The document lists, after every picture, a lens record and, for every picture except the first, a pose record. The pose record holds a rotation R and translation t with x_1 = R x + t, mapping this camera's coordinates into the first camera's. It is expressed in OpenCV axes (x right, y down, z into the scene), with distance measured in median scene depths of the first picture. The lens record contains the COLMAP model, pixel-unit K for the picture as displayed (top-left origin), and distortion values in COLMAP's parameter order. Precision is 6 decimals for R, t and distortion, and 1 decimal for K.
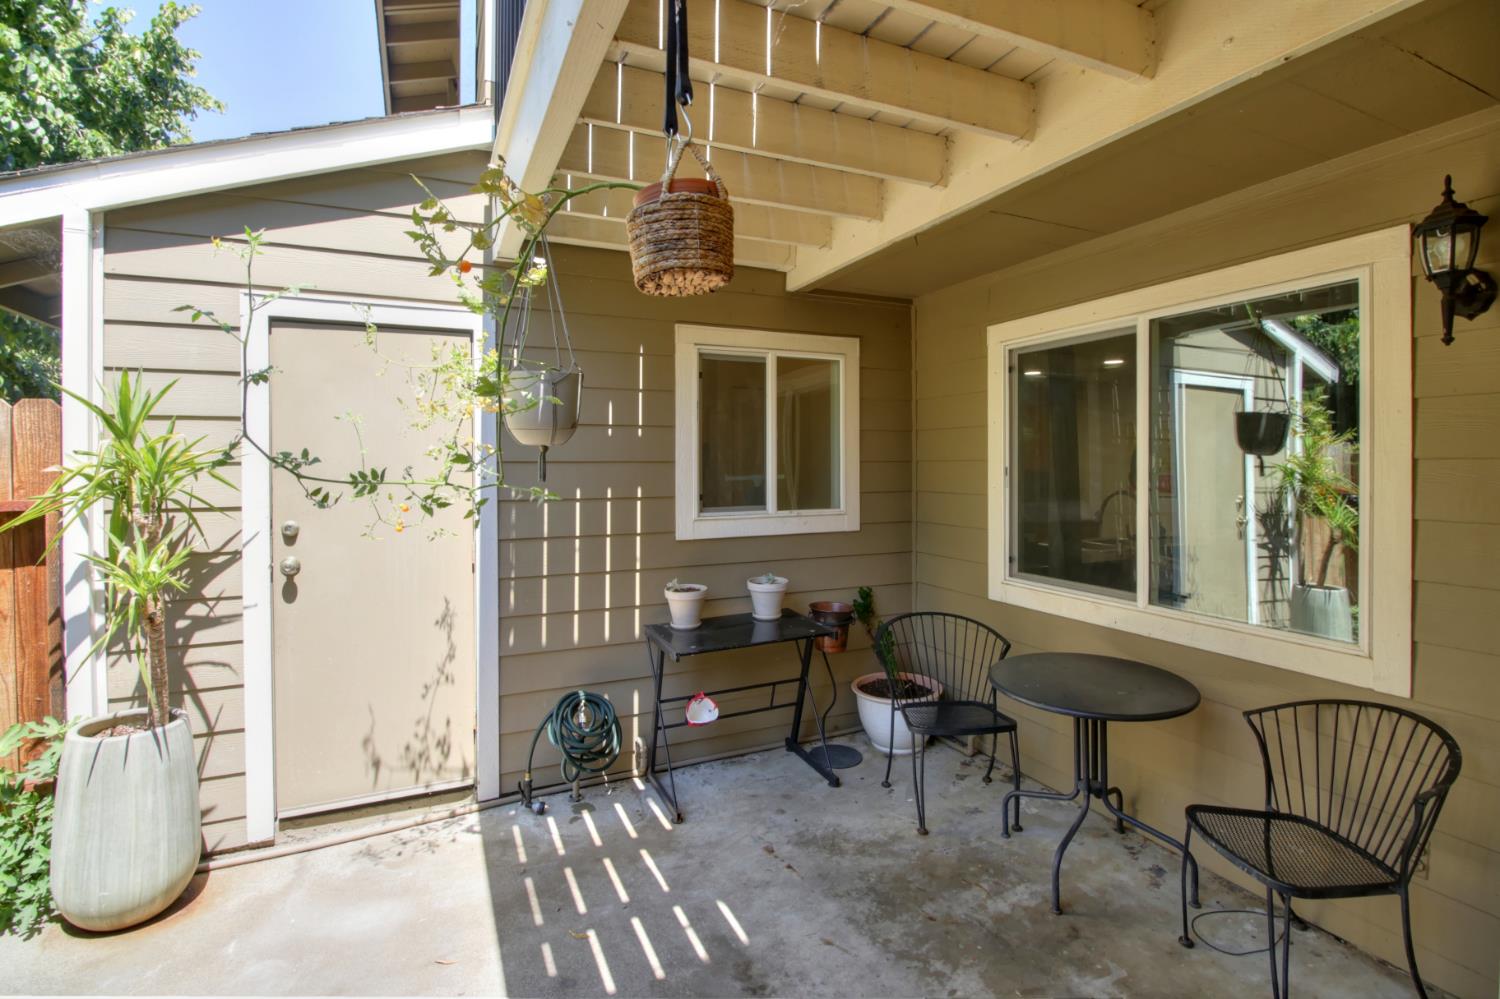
lens RADIAL K [[699.1, 0, 750.9], [0, 699.1, 467.6], [0, 0, 1]] dist [-0.003397, -0.003486]
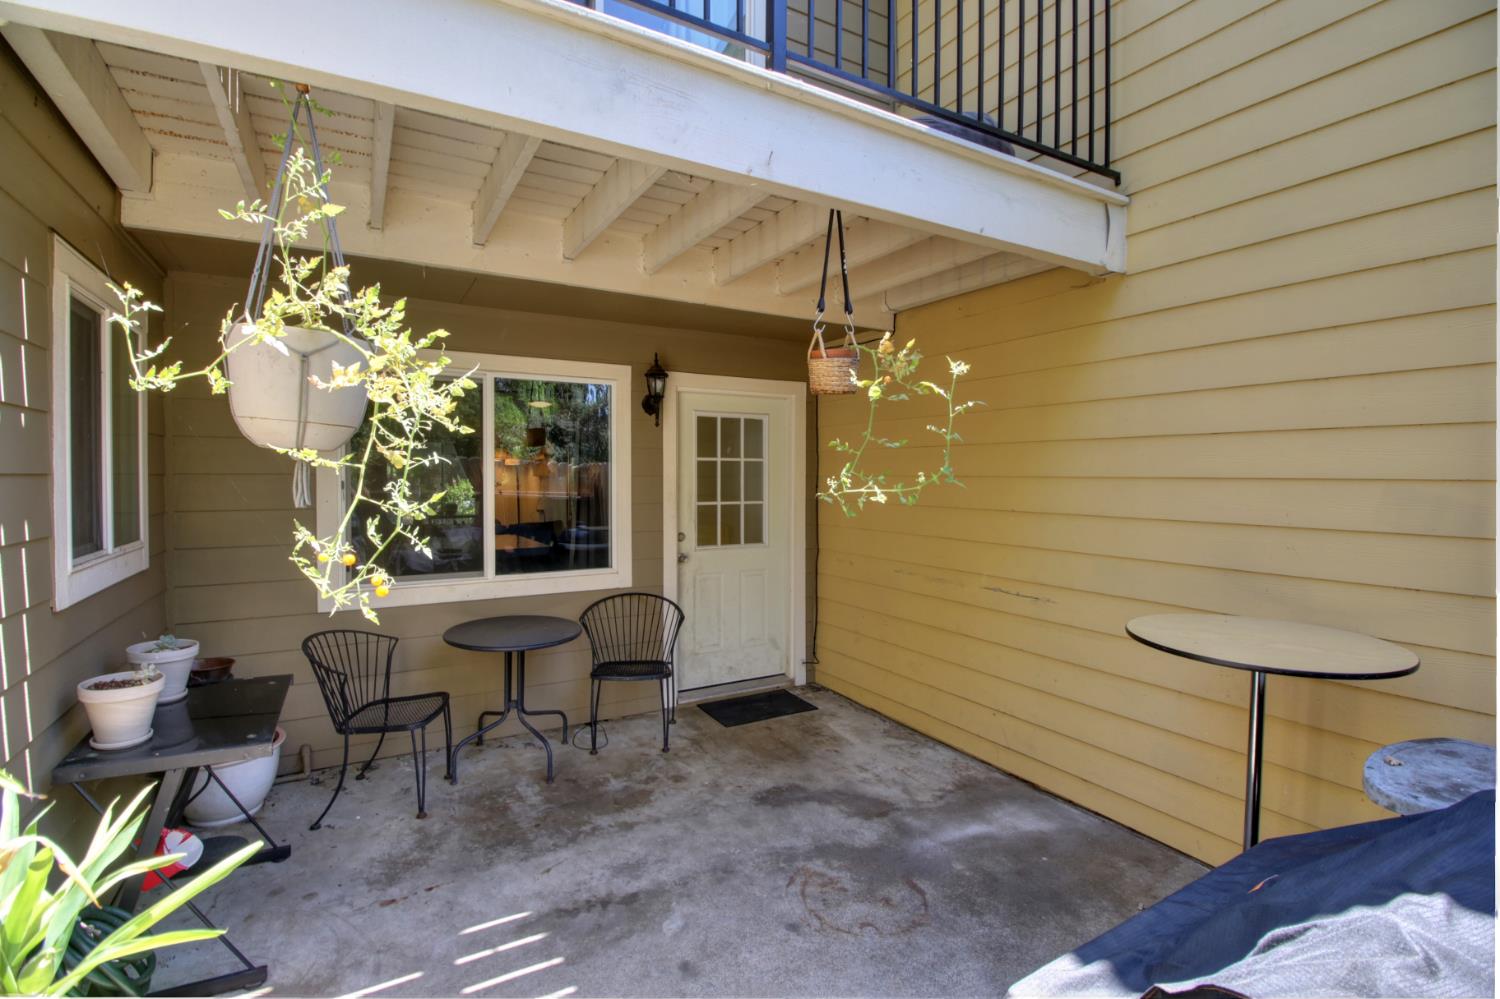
lens RADIAL K [[699.1, 0, 751.2], [0, 699.1, 488.9], [0, 0, 1]] dist [-0.003397, -0.003486]
pose [[-0.088038, -0.018493, 0.995945, -0.986653], [0.003305, 0.999817, 0.018857, -0.008992], [-0.996112, 0.004952, -0.087960, 0.654229]]
